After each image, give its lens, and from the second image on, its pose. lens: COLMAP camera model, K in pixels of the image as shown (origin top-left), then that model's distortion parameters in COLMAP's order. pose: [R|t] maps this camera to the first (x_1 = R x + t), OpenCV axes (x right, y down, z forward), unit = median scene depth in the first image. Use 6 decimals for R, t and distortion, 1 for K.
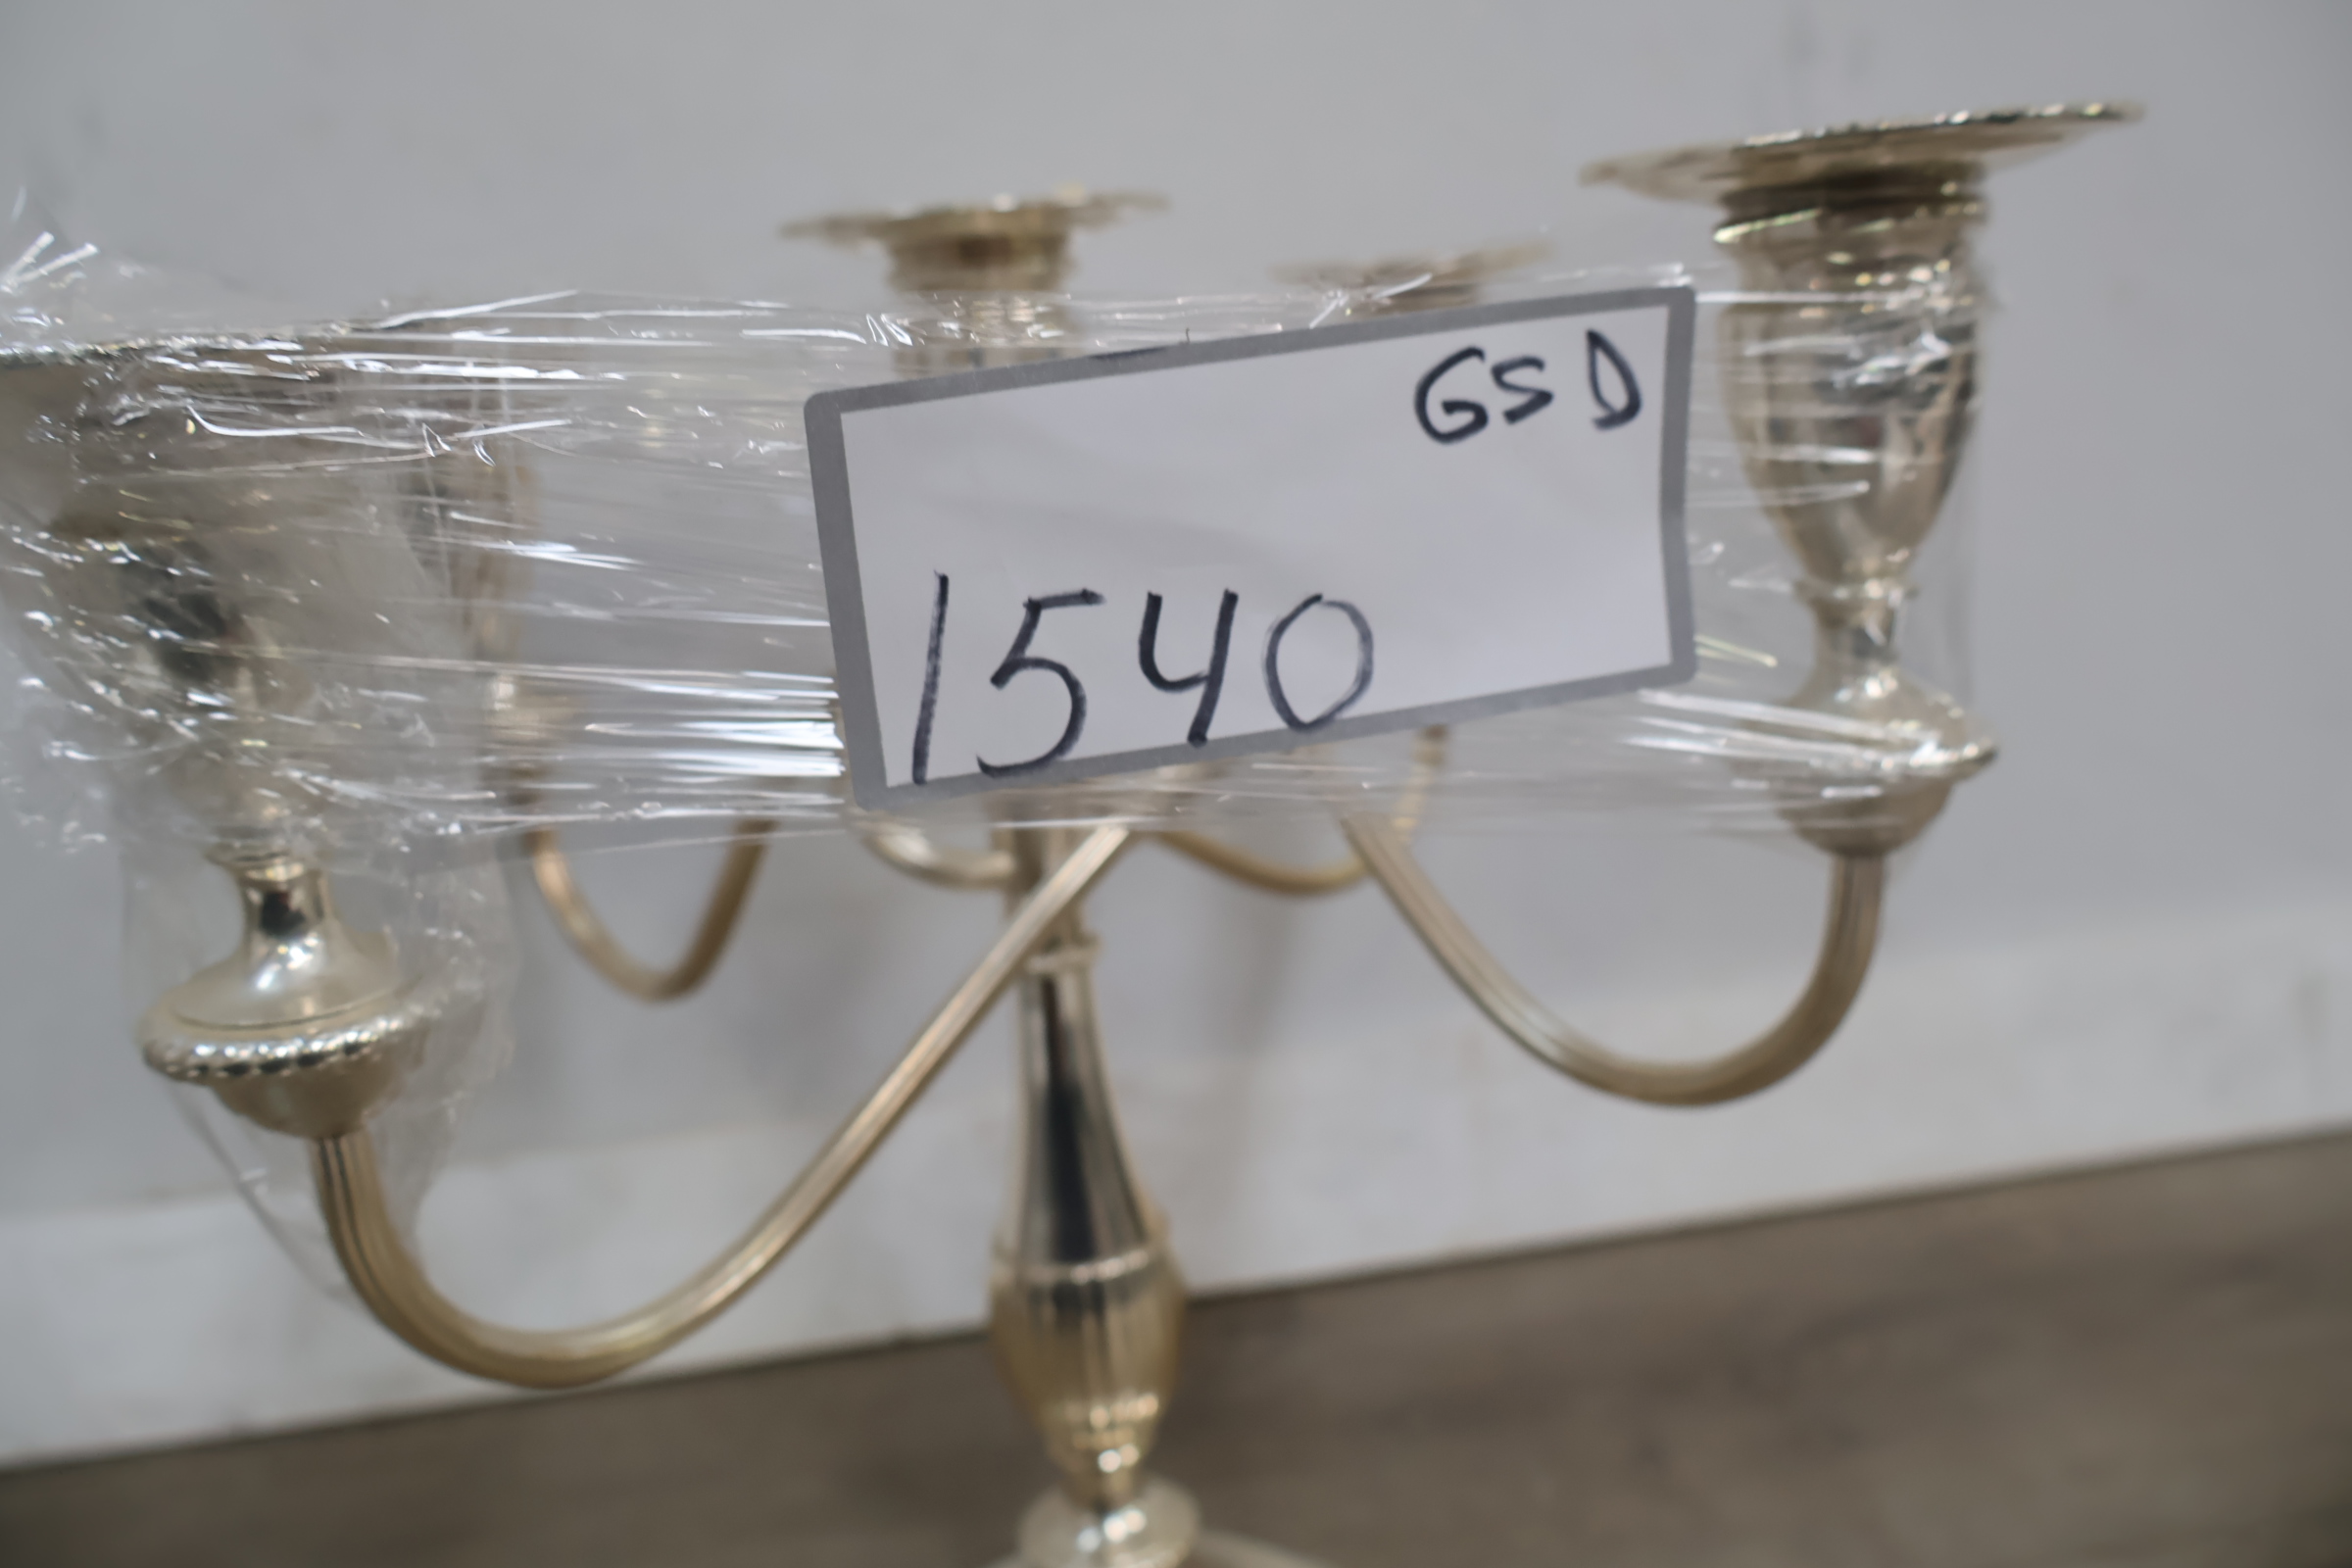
lens RADIAL K [[1950.5, 0, 1176.0], [0, 1950.5, 784.0], [0, 0, 1]] dist [-0.012502, 0.003286]
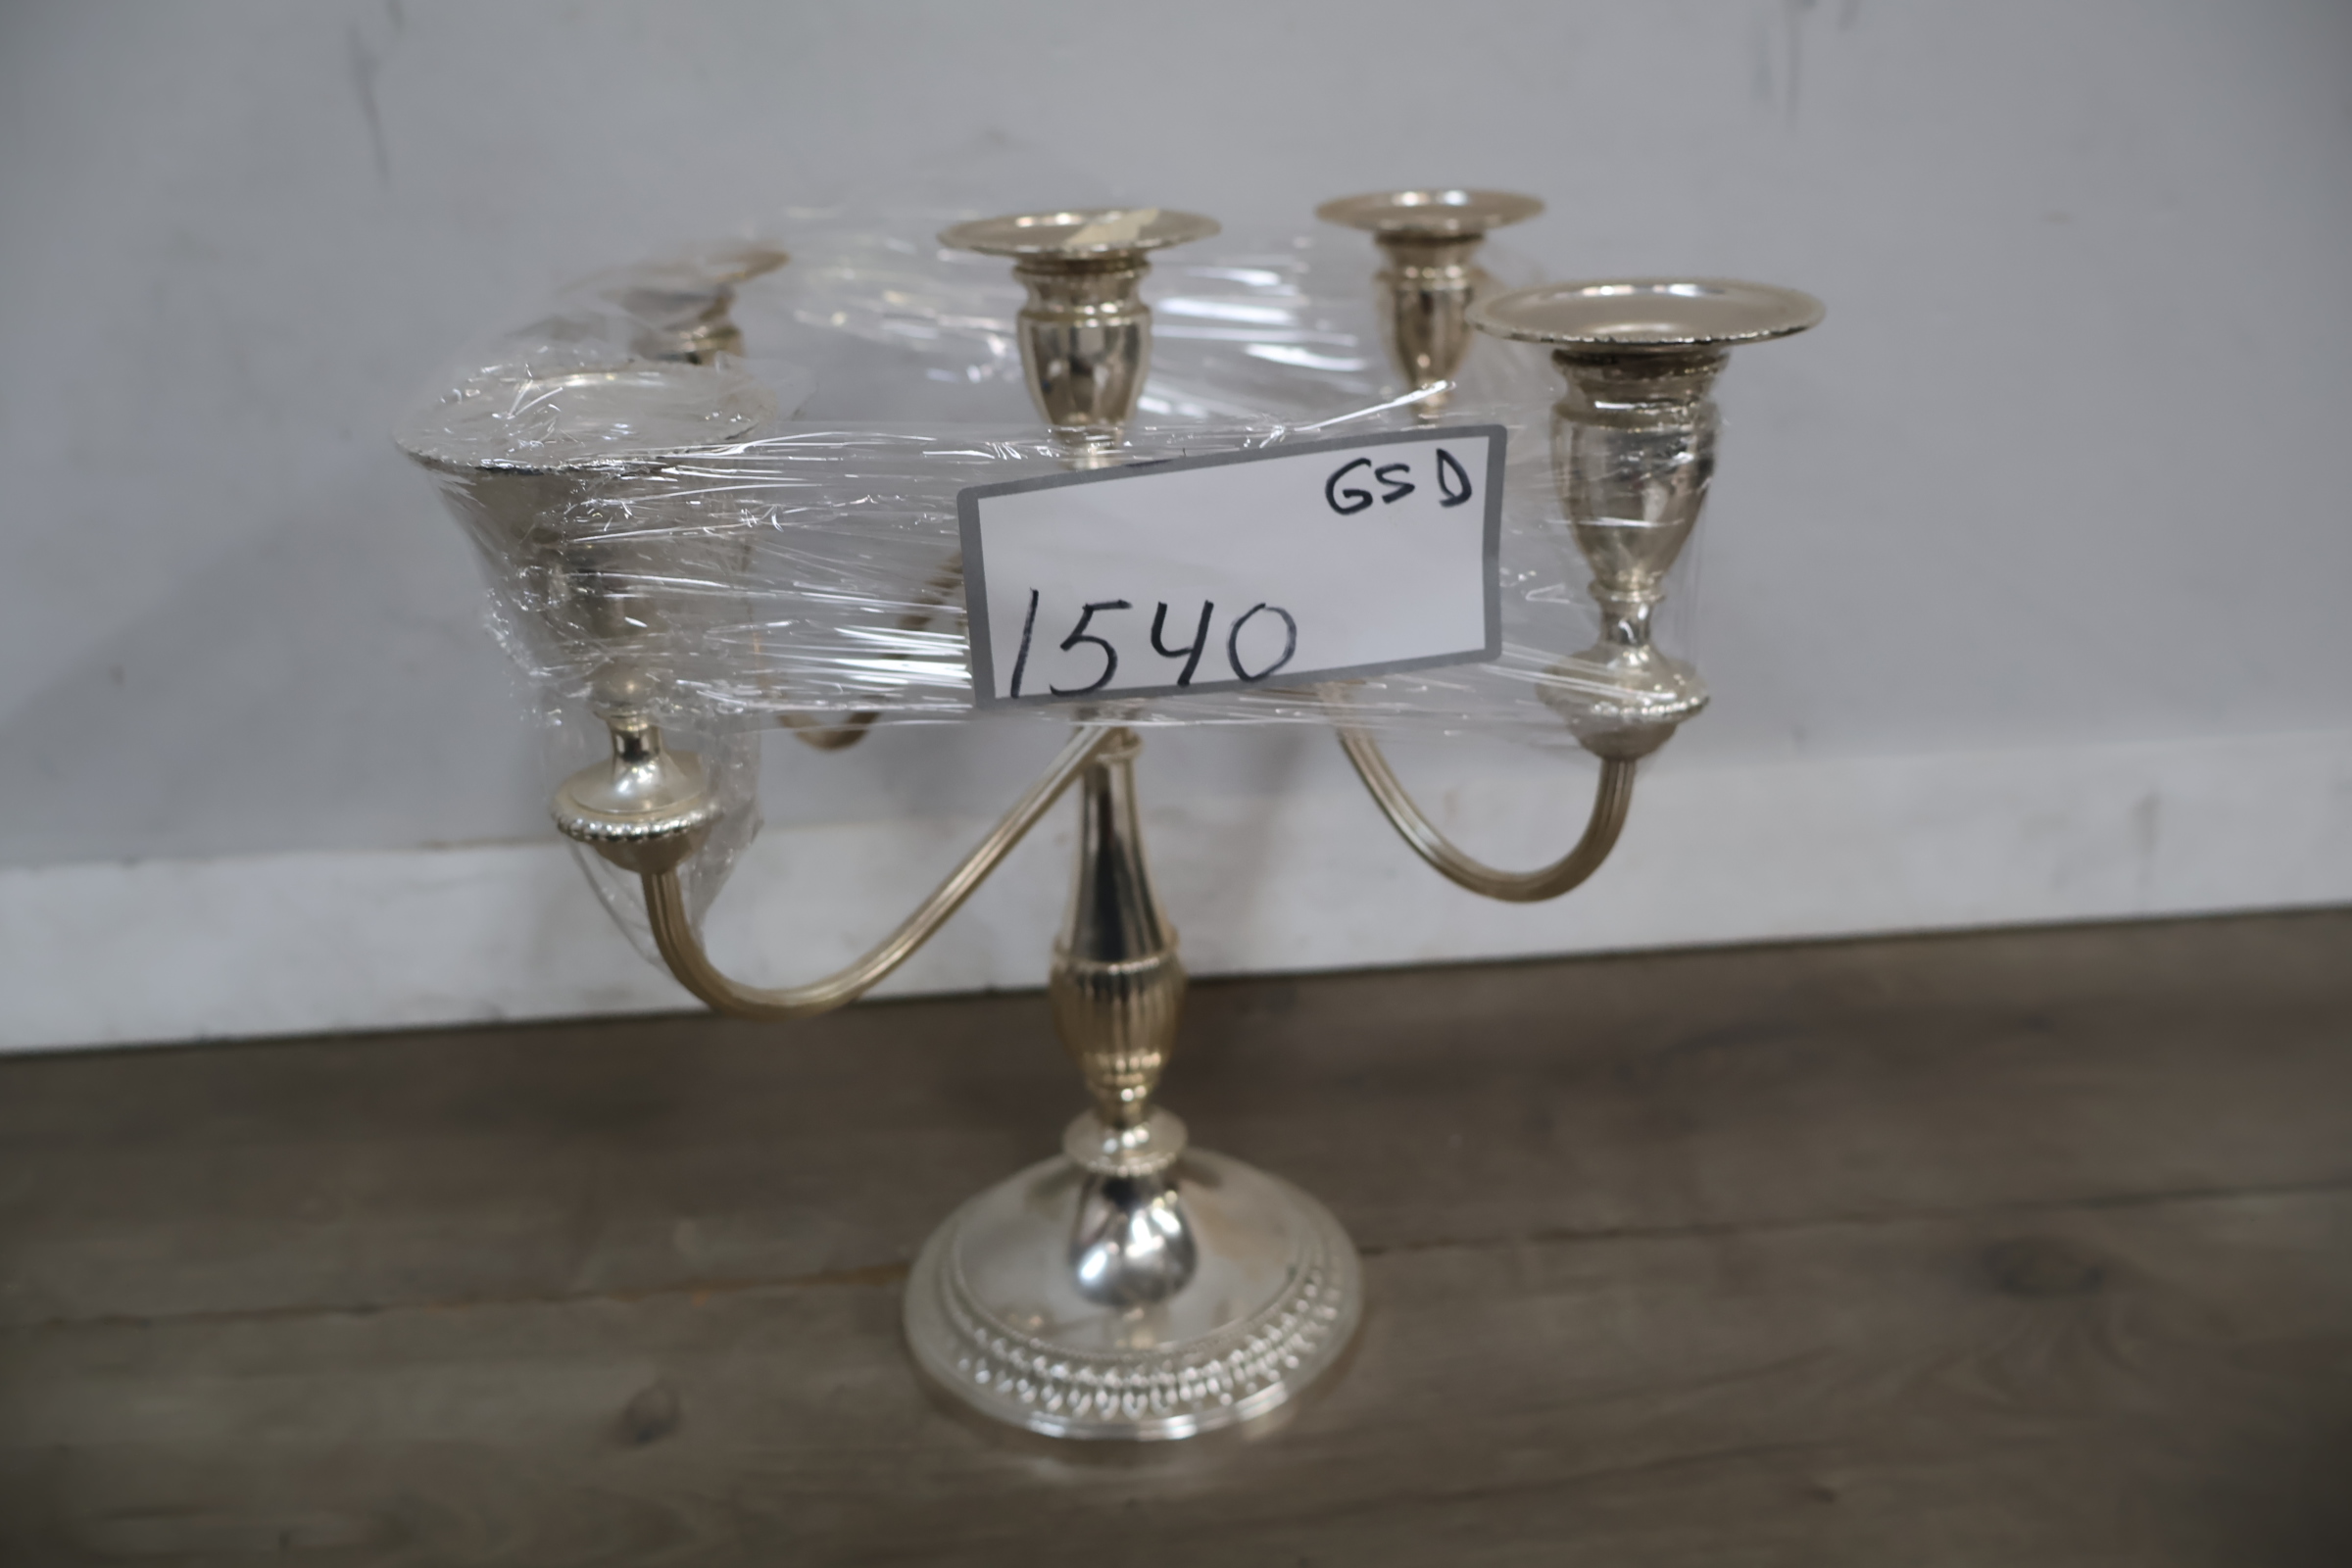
lens RADIAL K [[1978.6, 0, 1176.0], [0, 1978.6, 784.0], [0, 0, 1]] dist [0.003861, 0.009687]
pose [[0.996266, 0.073244, -0.045713, 0.076787], [-0.063926, 0.981651, 0.179649, -0.210140], [0.058032, -0.176056, 0.982668, -0.581426]]
